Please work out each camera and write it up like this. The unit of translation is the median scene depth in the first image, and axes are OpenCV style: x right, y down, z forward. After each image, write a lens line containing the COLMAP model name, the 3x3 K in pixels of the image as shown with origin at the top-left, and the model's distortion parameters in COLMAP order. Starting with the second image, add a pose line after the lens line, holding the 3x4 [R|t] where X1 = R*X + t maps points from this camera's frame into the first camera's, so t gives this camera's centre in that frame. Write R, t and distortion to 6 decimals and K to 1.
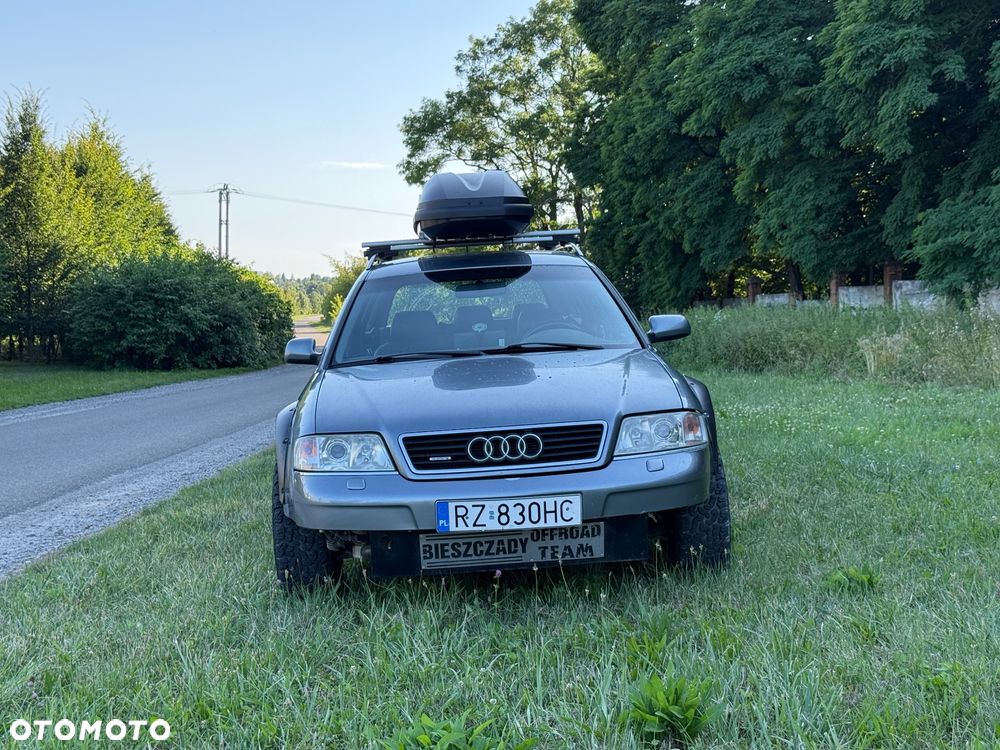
lens RADIAL K [[1391.1, 0, 506.1], [0, 1391.1, 379.3], [0, 0, 1]] dist [0.217115, -0.509646]
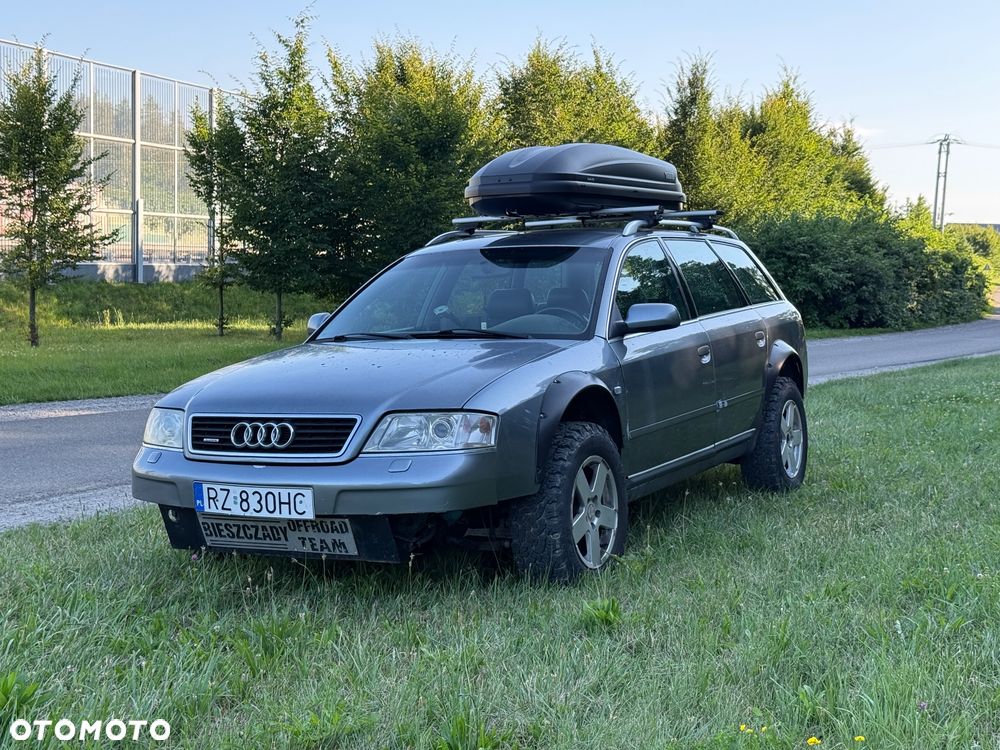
lens RADIAL K [[1391.1, 0, 506.1], [0, 1391.1, 379.3], [0, 0, 1]] dist [0.217115, -0.509646]
pose [[0.864169, 0.064206, -0.499089, 0.457188], [-0.047732, 0.997813, 0.045719, -0.031639], [0.500933, -0.015686, 0.865344, 0.153290]]
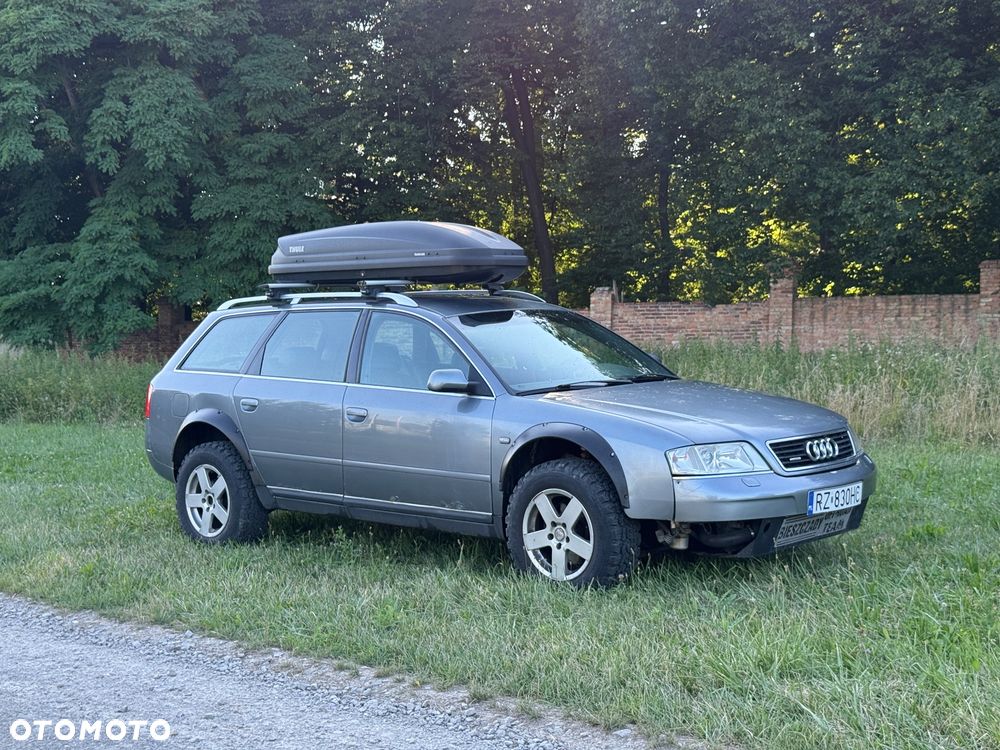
lens RADIAL K [[1391.1, 0, 506.1], [0, 1391.1, 379.3], [0, 0, 1]] dist [0.217115, -0.509646]
pose [[0.704461, 0.004427, 0.709729, -0.812442], [0.023379, 0.999293, -0.029439, 0.010787], [-0.709357, 0.037332, 0.703860, 0.192504]]
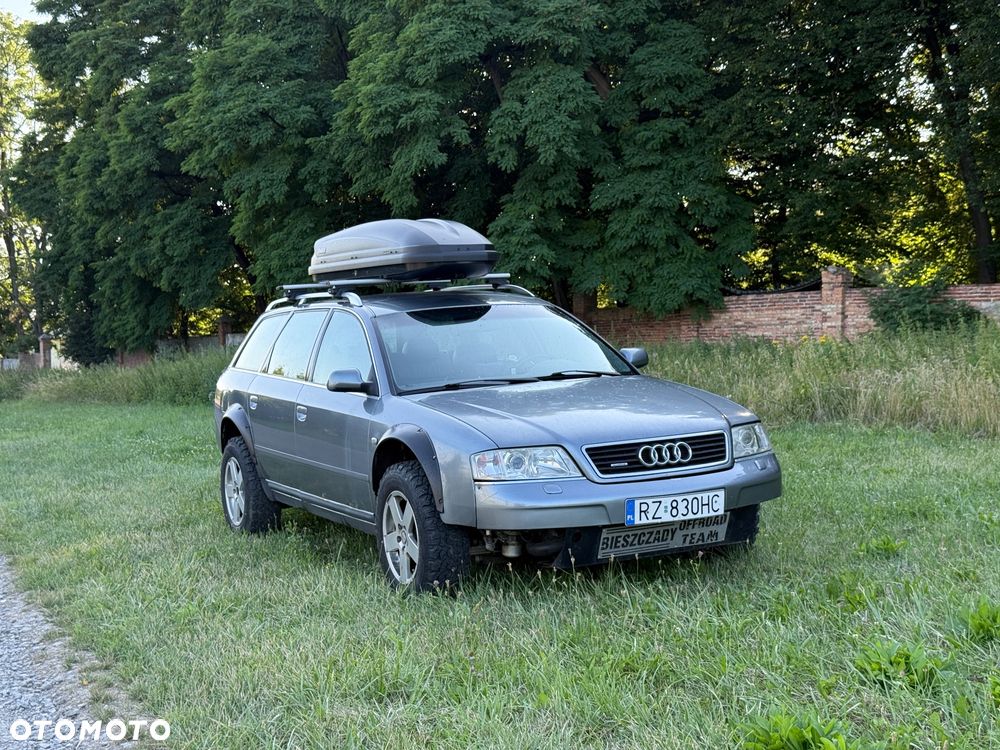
lens RADIAL K [[1391.1, 0, 506.1], [0, 1391.1, 379.3], [0, 0, 1]] dist [0.217115, -0.509646]
pose [[0.912375, -0.009128, 0.409254, -0.441146], [0.020693, 0.999502, -0.023841, 0.007042], [-0.408833, 0.030221, 0.912109, -0.041869]]
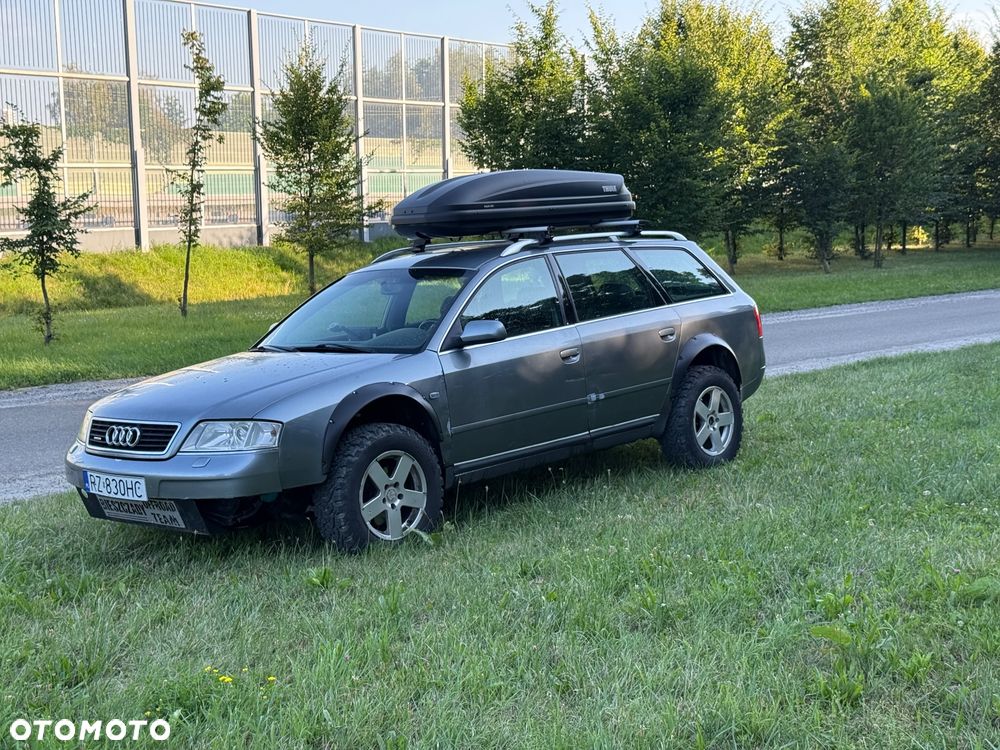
lens RADIAL K [[1391.1, 0, 506.1], [0, 1391.1, 379.3], [0, 0, 1]] dist [0.217115, -0.509646]
pose [[0.701227, 0.087508, -0.707548, 0.846124], [-0.019555, 0.994426, 0.103608, -0.106333], [0.712670, -0.058816, 0.699029, 0.227216]]
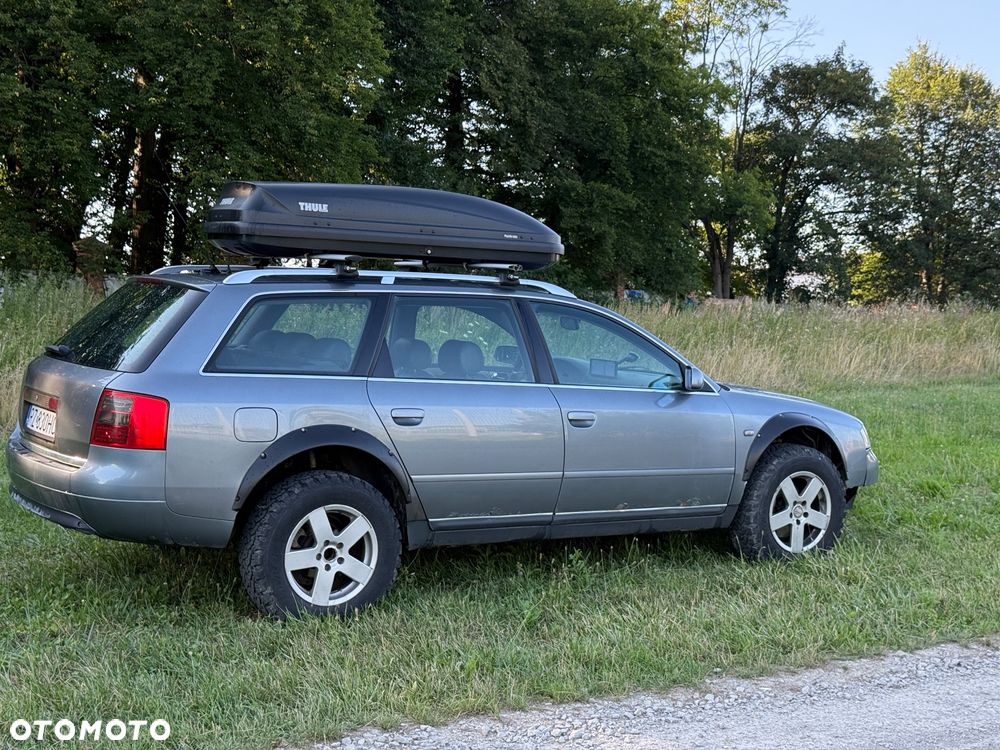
lens RADIAL K [[1391.1, 0, 506.1], [0, 1391.1, 379.3], [0, 0, 1]] dist [0.217115, -0.509646]
pose [[-0.508574, 0.009453, 0.860966, -0.921944], [0.052756, 0.998403, 0.020202, -0.044135], [-0.859400, 0.055695, -0.508261, 1.539509]]
